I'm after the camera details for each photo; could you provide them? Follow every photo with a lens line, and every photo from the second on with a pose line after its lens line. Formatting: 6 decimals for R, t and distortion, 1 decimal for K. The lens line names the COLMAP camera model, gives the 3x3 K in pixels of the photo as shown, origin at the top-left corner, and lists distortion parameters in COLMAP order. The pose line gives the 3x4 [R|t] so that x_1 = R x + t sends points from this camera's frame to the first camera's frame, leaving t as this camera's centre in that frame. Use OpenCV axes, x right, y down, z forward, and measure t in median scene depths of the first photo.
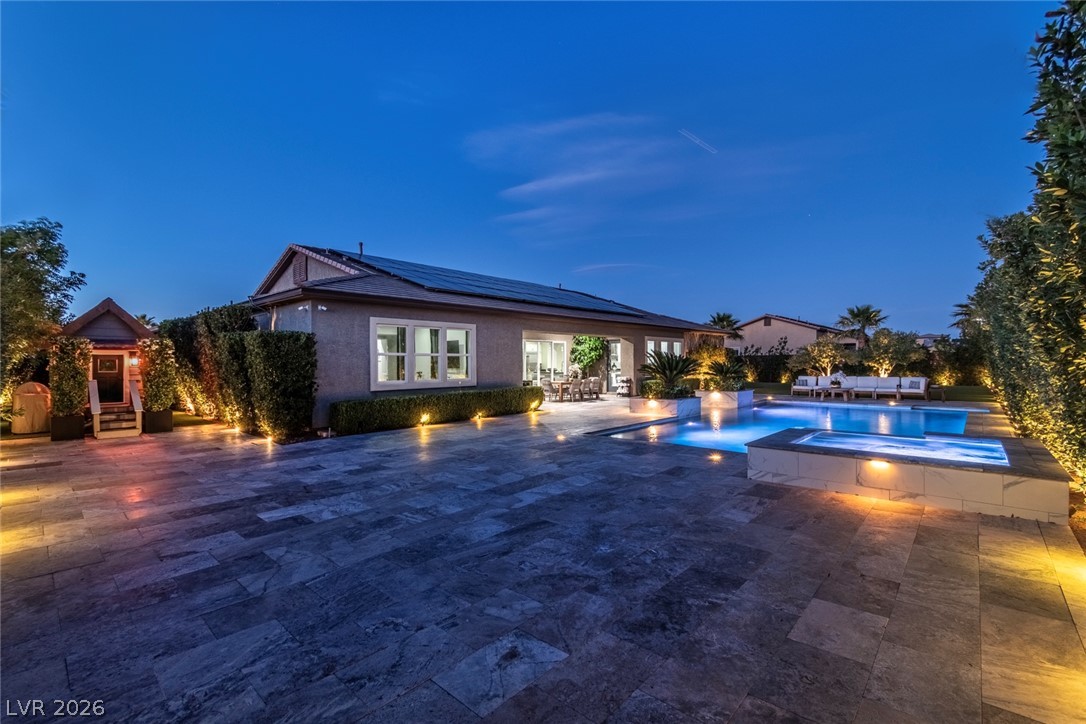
lens RADIAL K [[473.1, 0, 540.9], [0, 473.1, 362.9], [0, 0, 1]] dist [0.004276, -0.003340]
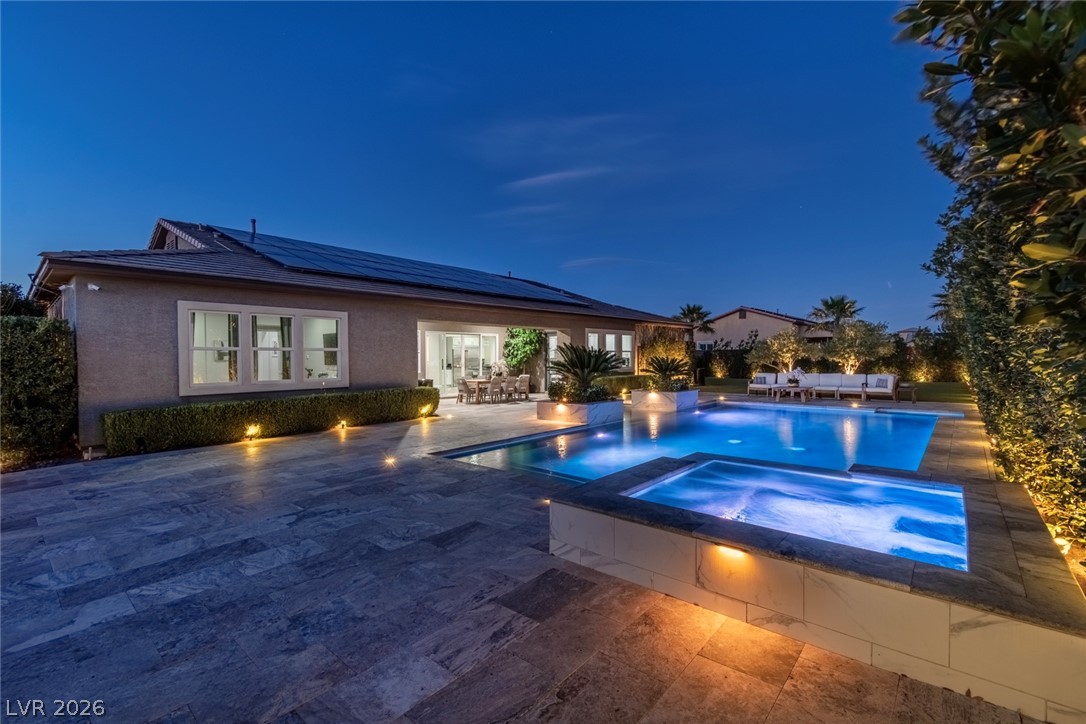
lens RADIAL K [[473.1, 0, 543.6], [0, 473.1, 361.4], [0, 0, 1]] dist [0.004276, -0.003340]
pose [[0.999778, -0.001661, 0.020998, 0.173695], [0.001490, 0.999966, 0.008150, -0.002393], [-0.021011, -0.008117, 0.999746, 0.166629]]
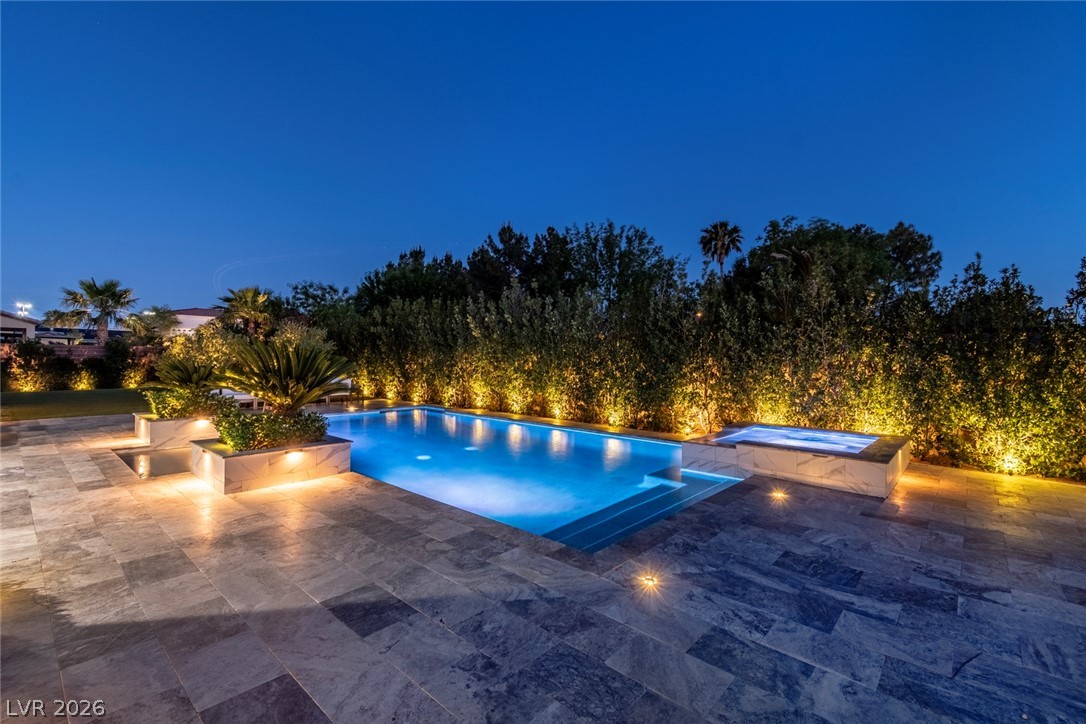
lens RADIAL K [[473.1, 0, 542.7], [0, 473.1, 362.8], [0, 0, 1]] dist [0.004276, -0.003340]
pose [[0.000179, 0.003643, 0.999993, -0.214334], [-0.005597, 0.999978, -0.003642, -0.012688], [-0.999984, -0.005596, 0.000200, 0.693299]]
